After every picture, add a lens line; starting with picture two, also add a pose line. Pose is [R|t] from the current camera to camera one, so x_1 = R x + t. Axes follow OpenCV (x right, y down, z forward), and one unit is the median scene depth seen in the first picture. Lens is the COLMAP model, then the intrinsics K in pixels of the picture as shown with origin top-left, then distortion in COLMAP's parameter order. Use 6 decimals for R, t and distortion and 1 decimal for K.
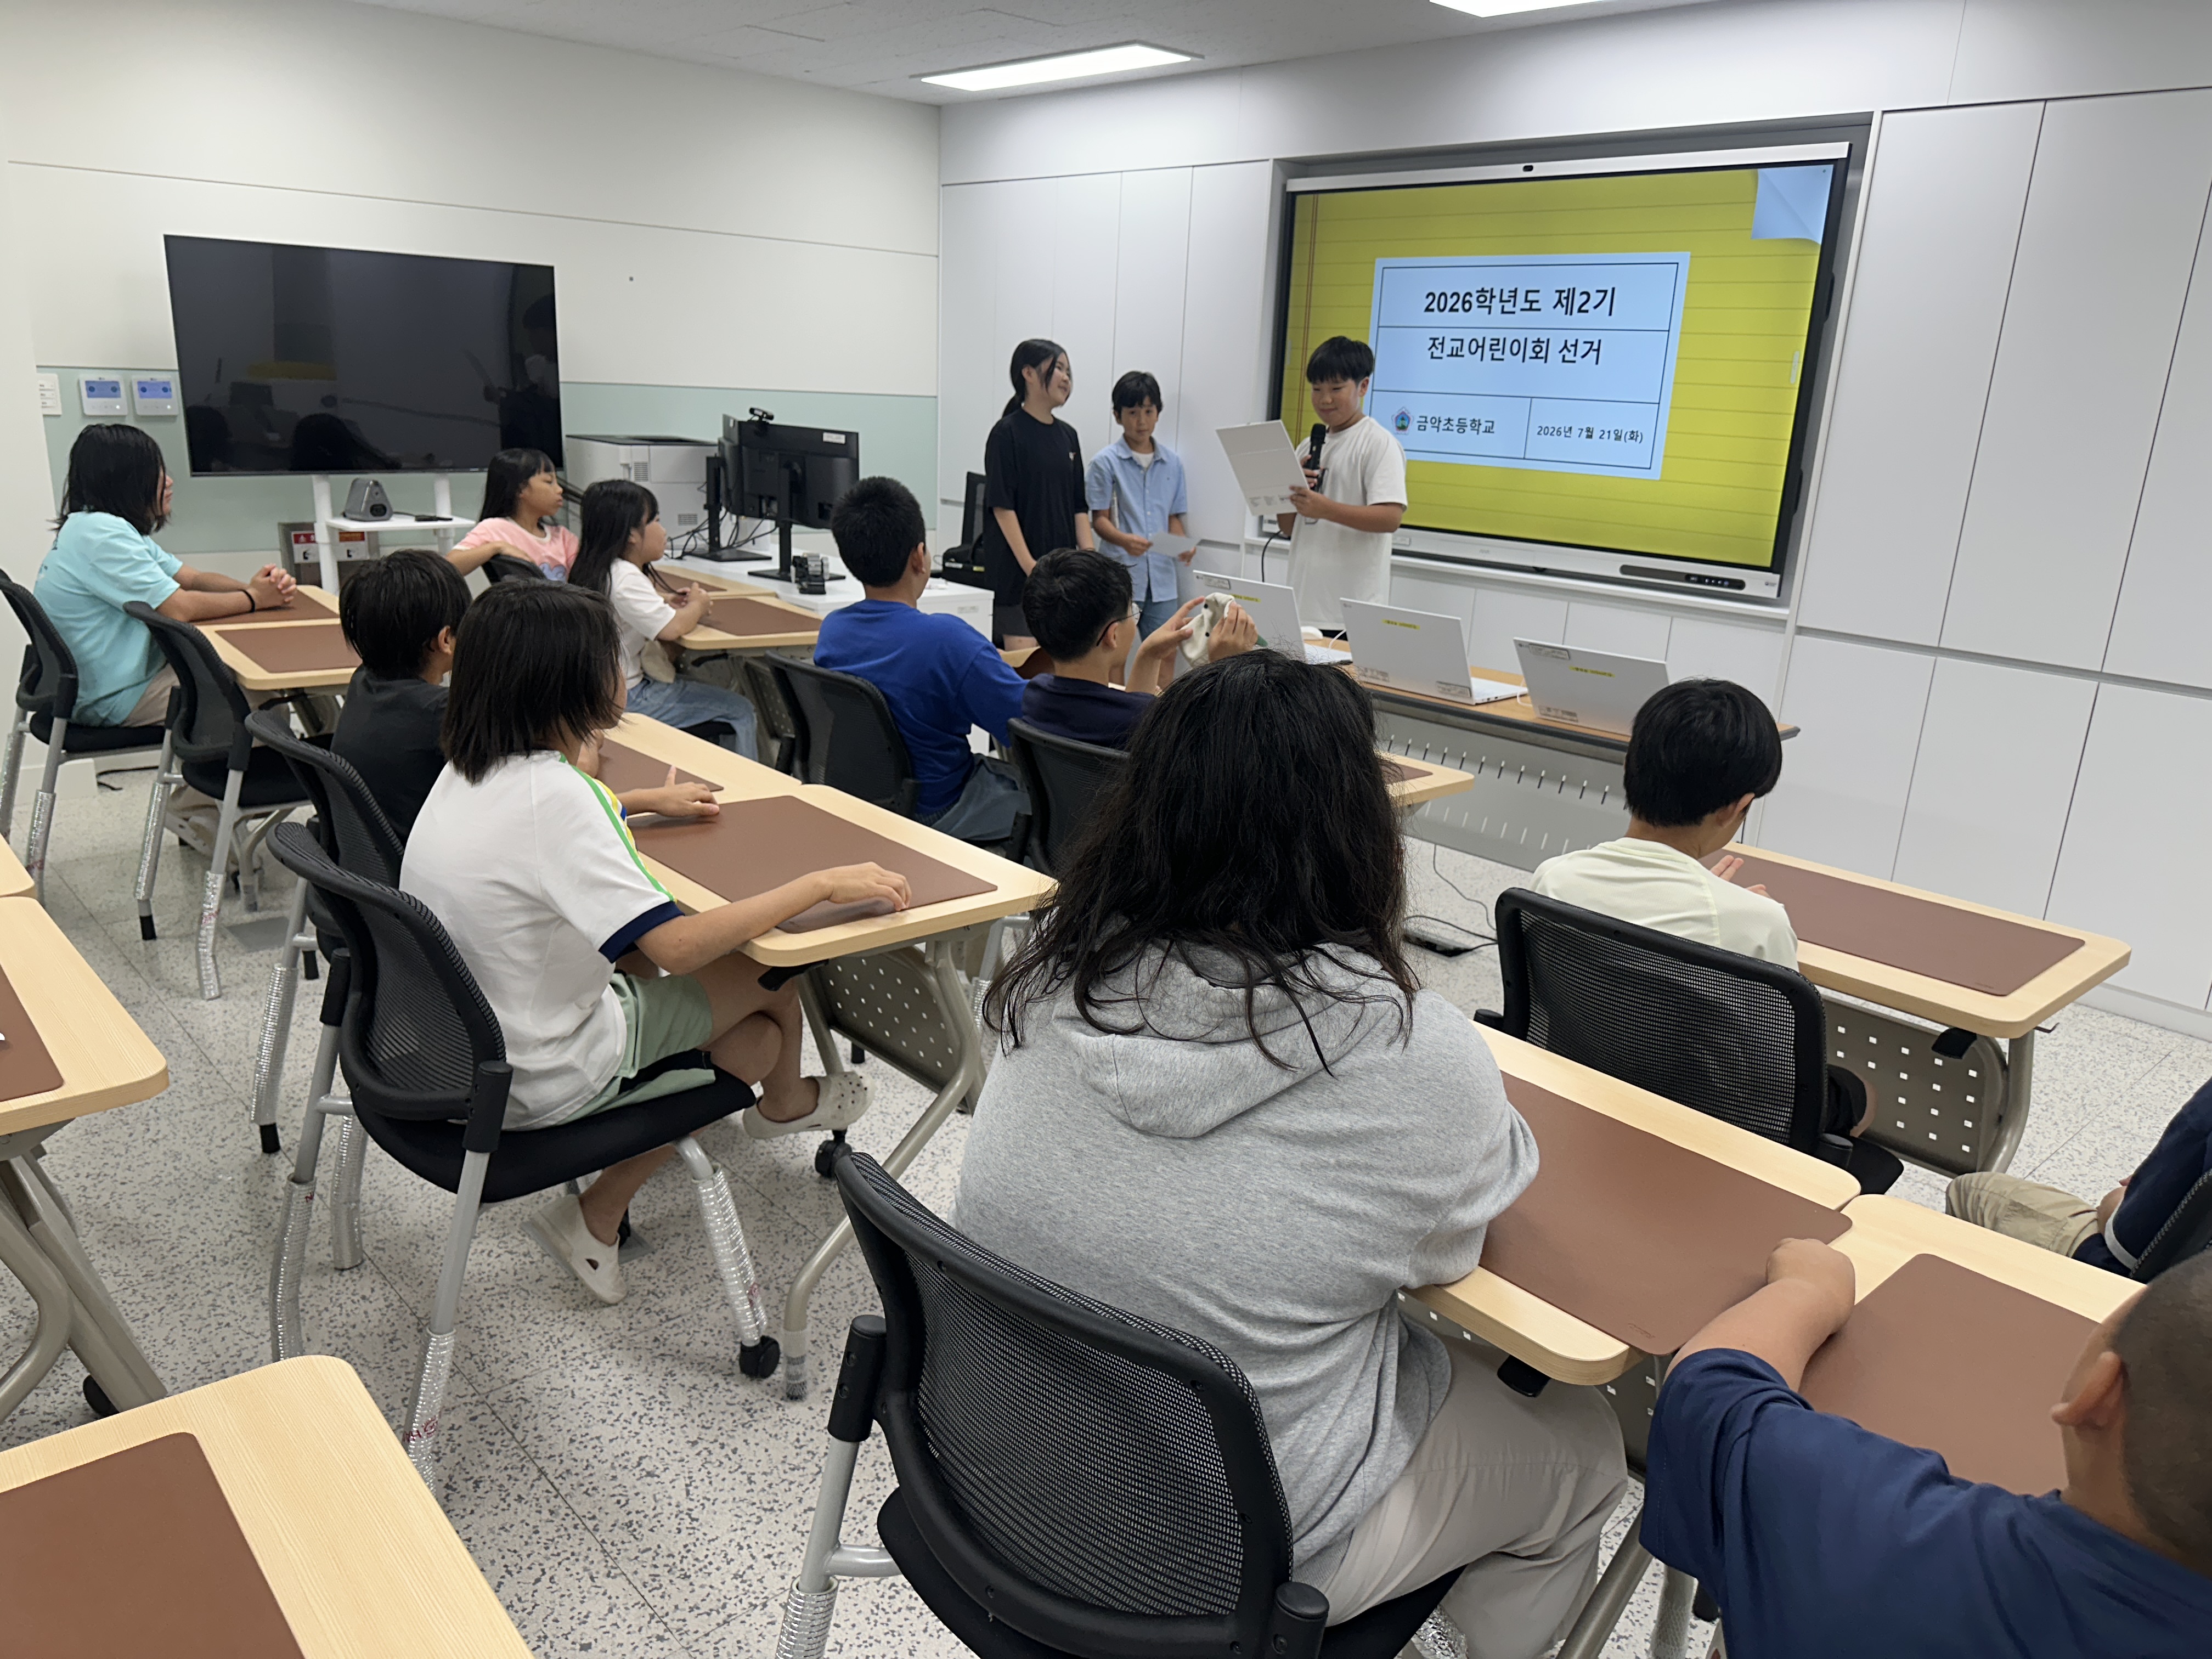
lens RADIAL K [[1589.3, 0, 1142.0], [0, 1589.3, 850.1], [0, 0, 1]] dist [0.009488, -0.017421]
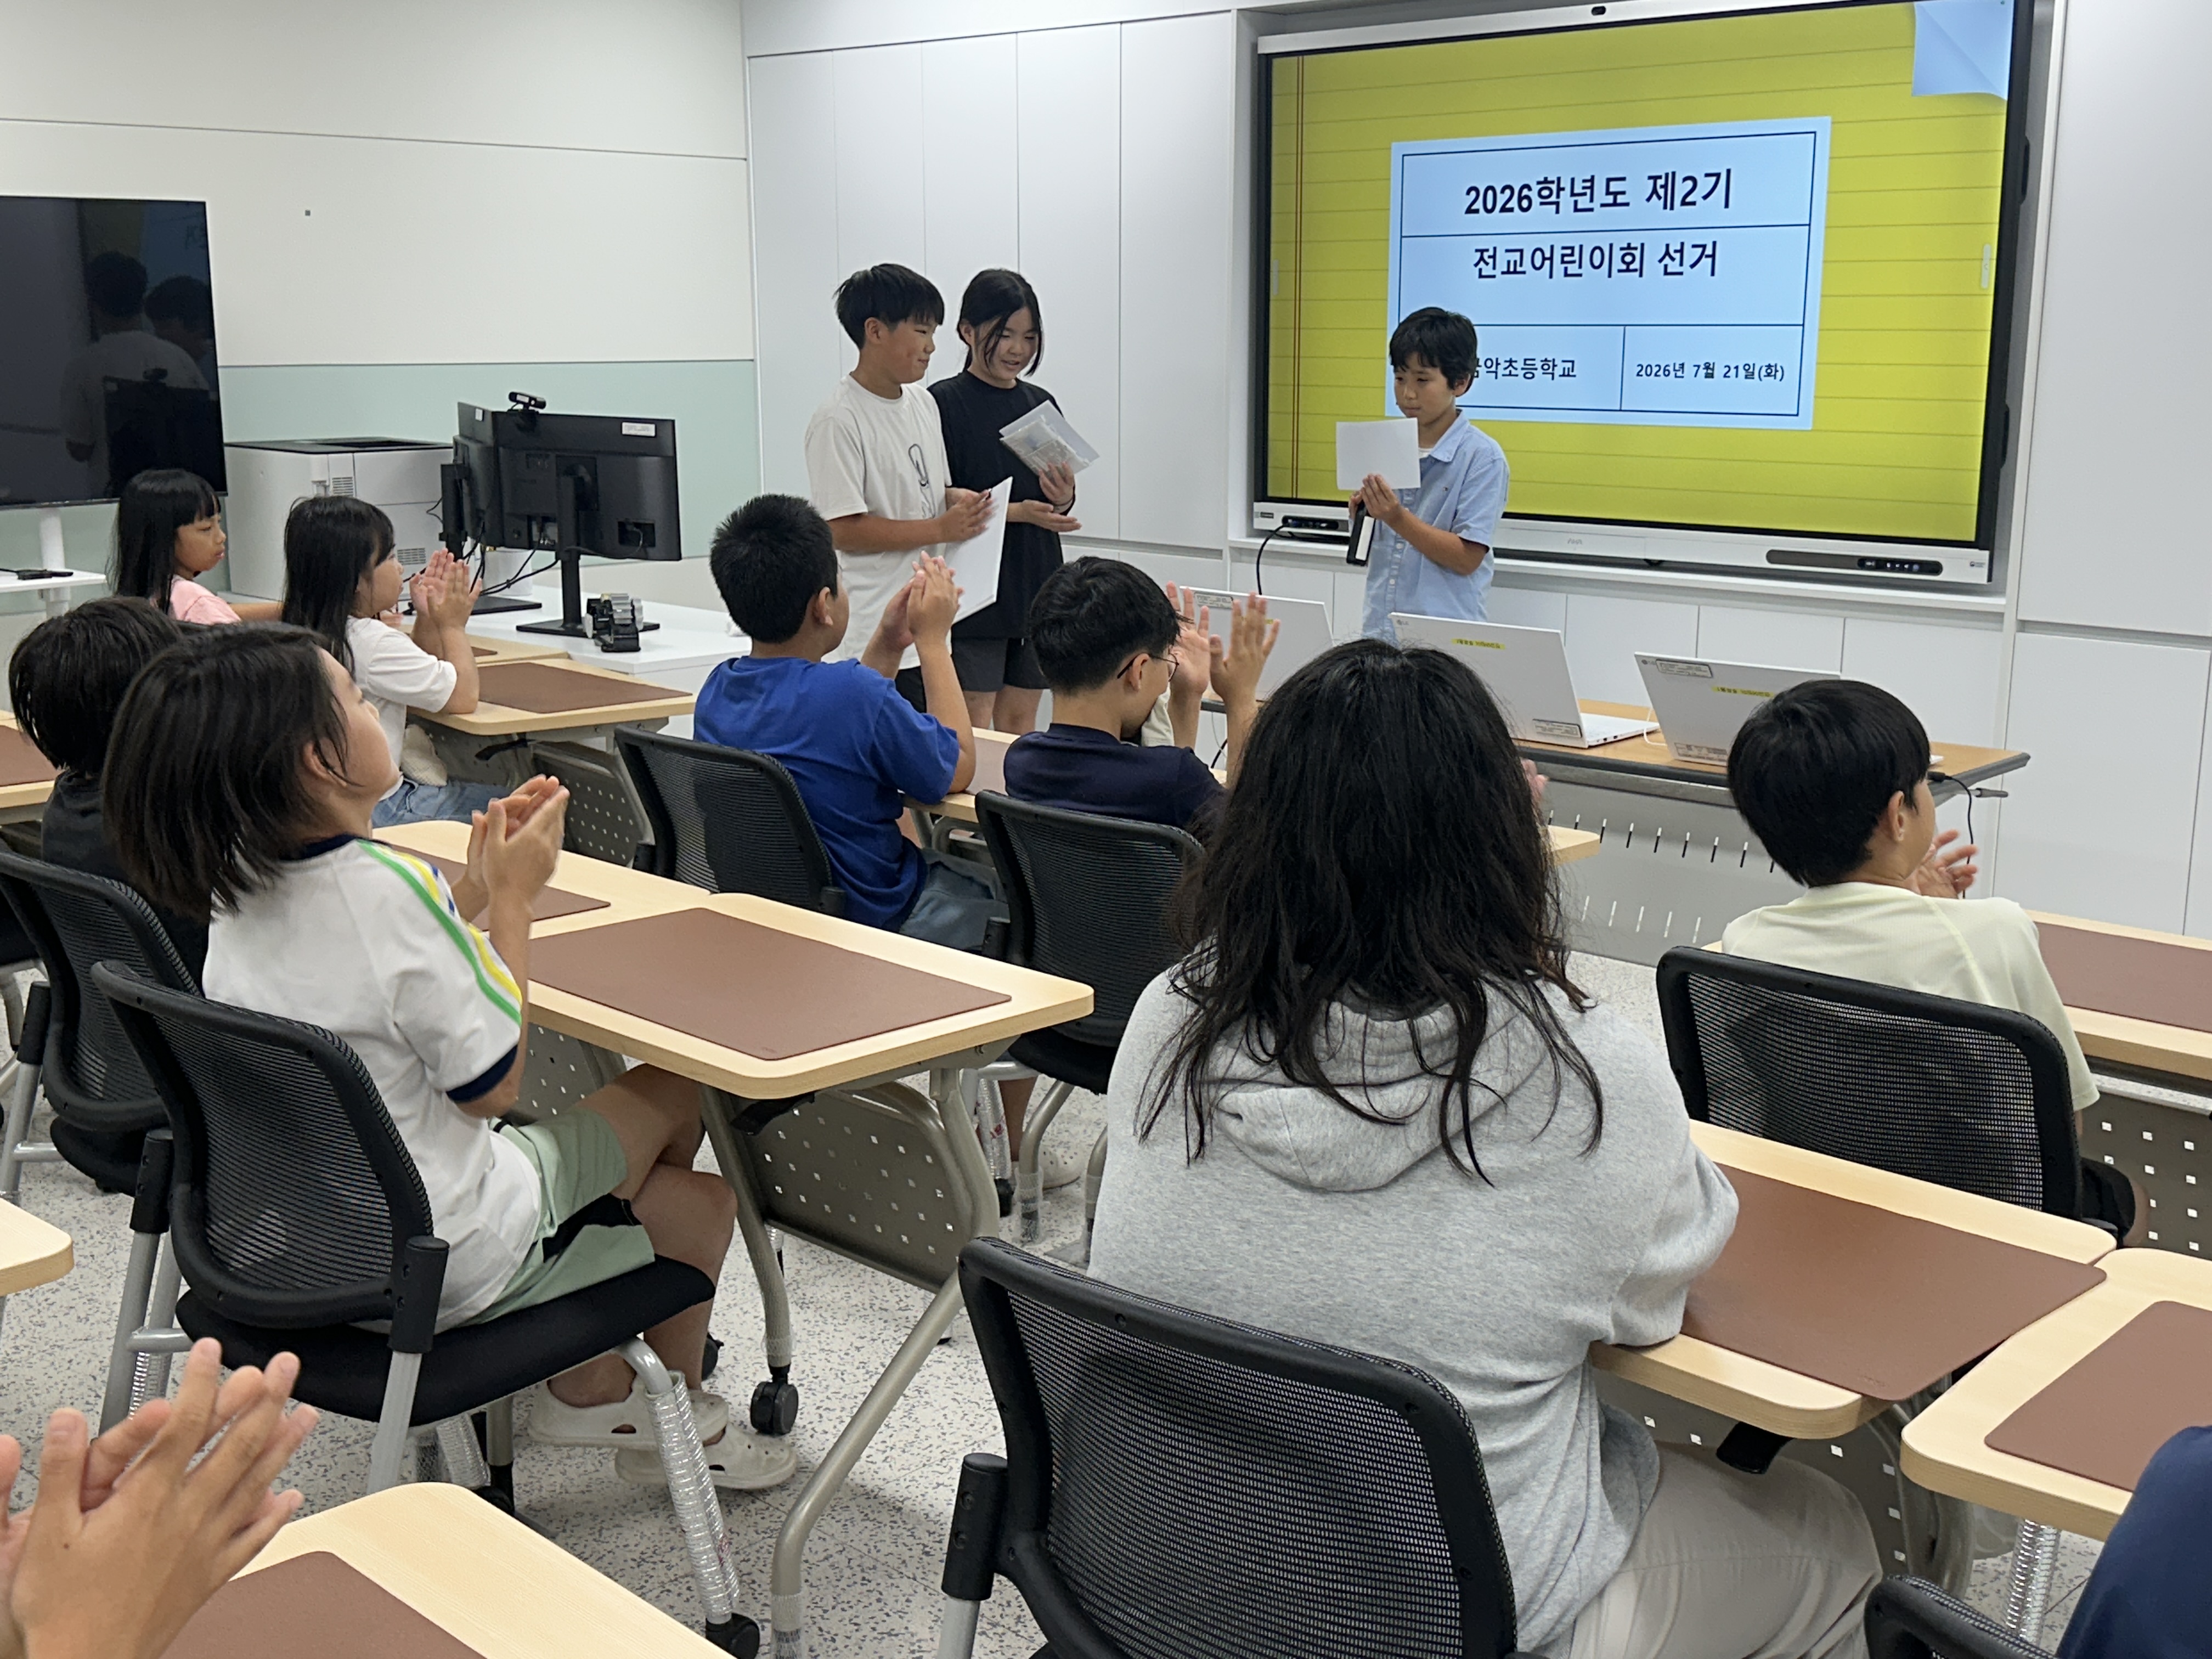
lens RADIAL K [[2507.7, 0, 1116.5], [0, 2507.7, 844.5], [0, 0, 1]] dist [0.043730, 0.000000]
pose [[0.997843, -0.056446, 0.033510, -0.038368], [0.058775, 0.995587, -0.073153, 0.019217], [-0.029233, 0.074965, 0.996758, -0.115804]]
